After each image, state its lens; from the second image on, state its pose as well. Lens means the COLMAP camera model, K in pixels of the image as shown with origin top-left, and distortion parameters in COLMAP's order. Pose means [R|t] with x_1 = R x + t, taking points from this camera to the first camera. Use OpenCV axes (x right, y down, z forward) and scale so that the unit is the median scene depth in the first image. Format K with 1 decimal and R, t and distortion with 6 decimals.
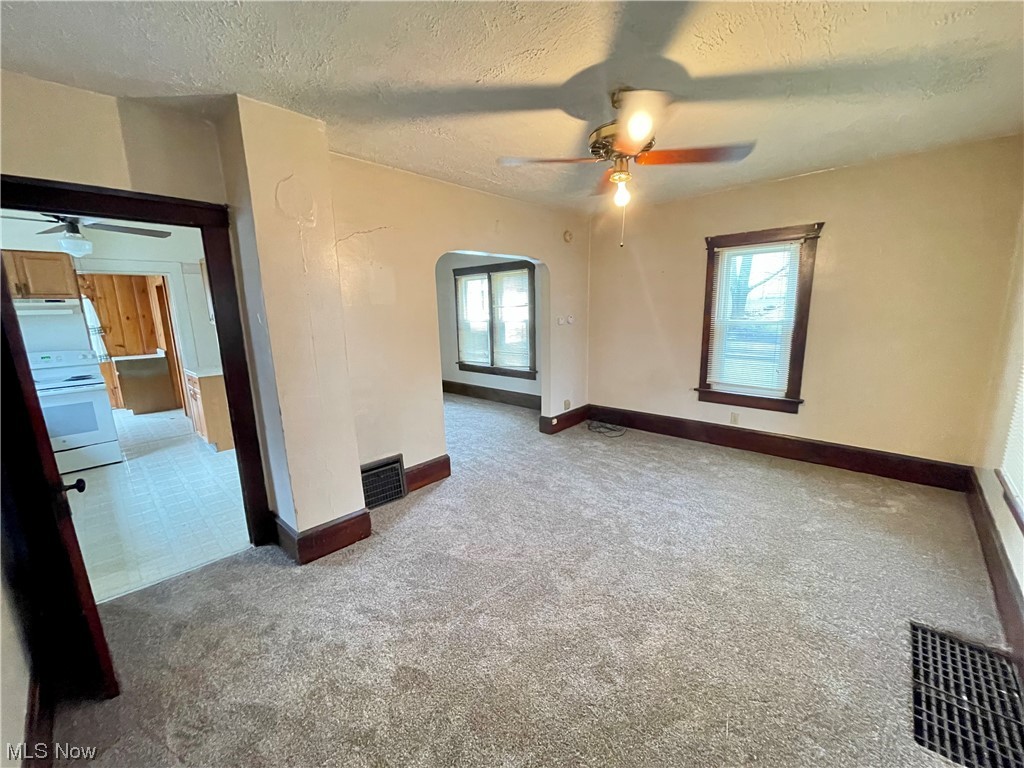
lens RADIAL K [[411.6, 0, 510.2], [0, 411.6, 385.9], [0, 0, 1]] dist [-0.000469, -0.000117]
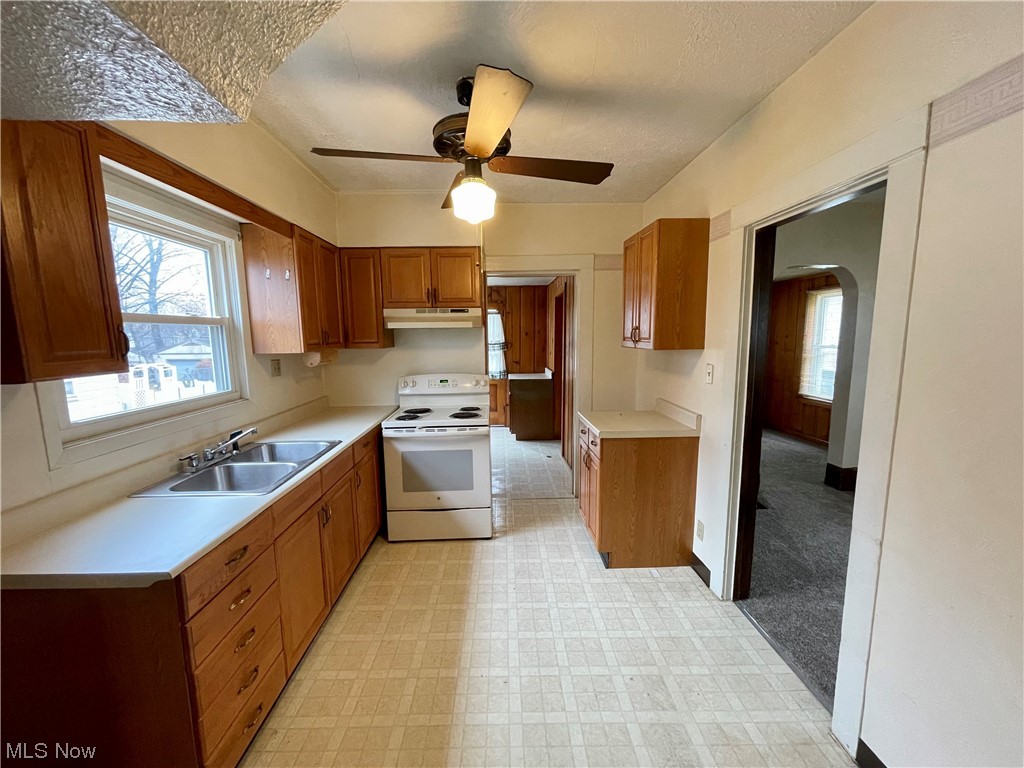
lens RADIAL K [[411.6, 0, 510.0], [0, 411.6, 385.0], [0, 0, 1]] dist [-0.000469, -0.000117]
pose [[0.708072, 0.104499, -0.698365, -0.311797], [-0.137645, 0.990444, 0.008647, -0.056703], [0.692595, 0.090004, 0.715689, 0.338605]]
